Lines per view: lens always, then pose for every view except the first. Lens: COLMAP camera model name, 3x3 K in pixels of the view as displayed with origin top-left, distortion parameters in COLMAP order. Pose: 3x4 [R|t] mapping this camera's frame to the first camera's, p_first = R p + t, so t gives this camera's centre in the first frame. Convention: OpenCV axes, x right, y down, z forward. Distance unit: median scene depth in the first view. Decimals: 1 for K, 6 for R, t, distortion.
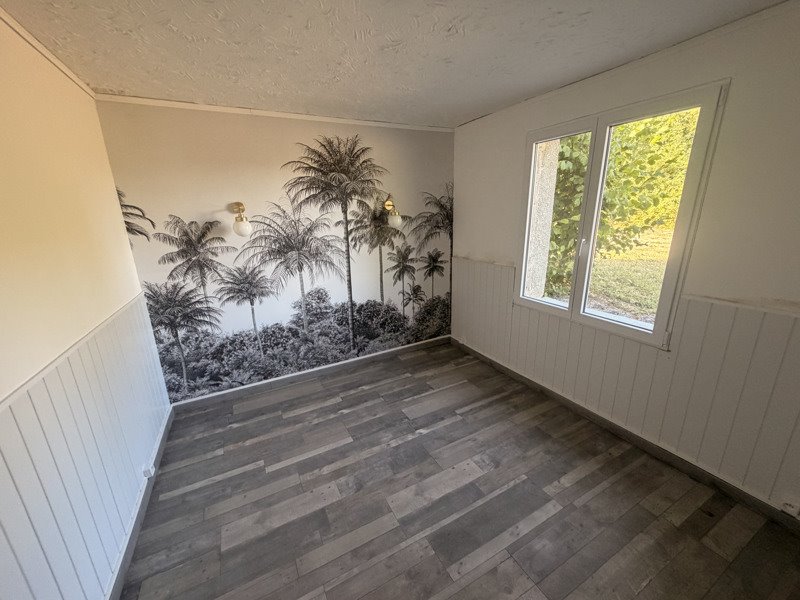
lens RADIAL K [[320.0, 0, 401.1], [0, 320.0, 302.1], [0, 0, 1]] dist [-0.000608, -0.000042]
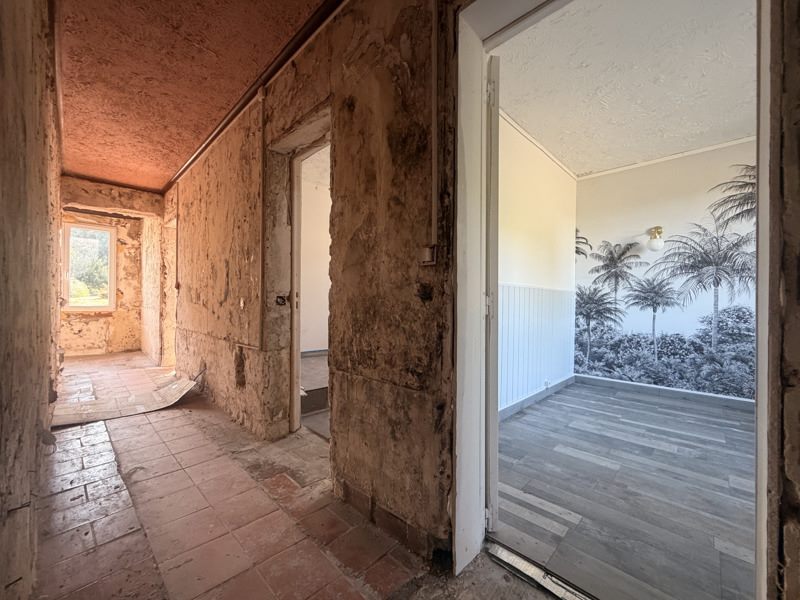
lens RADIAL K [[320.0, 0, 398.4], [0, 320.0, 300.8], [0, 0, 1]] dist [-0.000608, -0.000042]
pose [[0.308486, 0.032600, -0.950670, 0.356754], [-0.274976, 0.959800, -0.056315, 0.298470], [0.910617, 0.278784, 0.305050, -0.211393]]
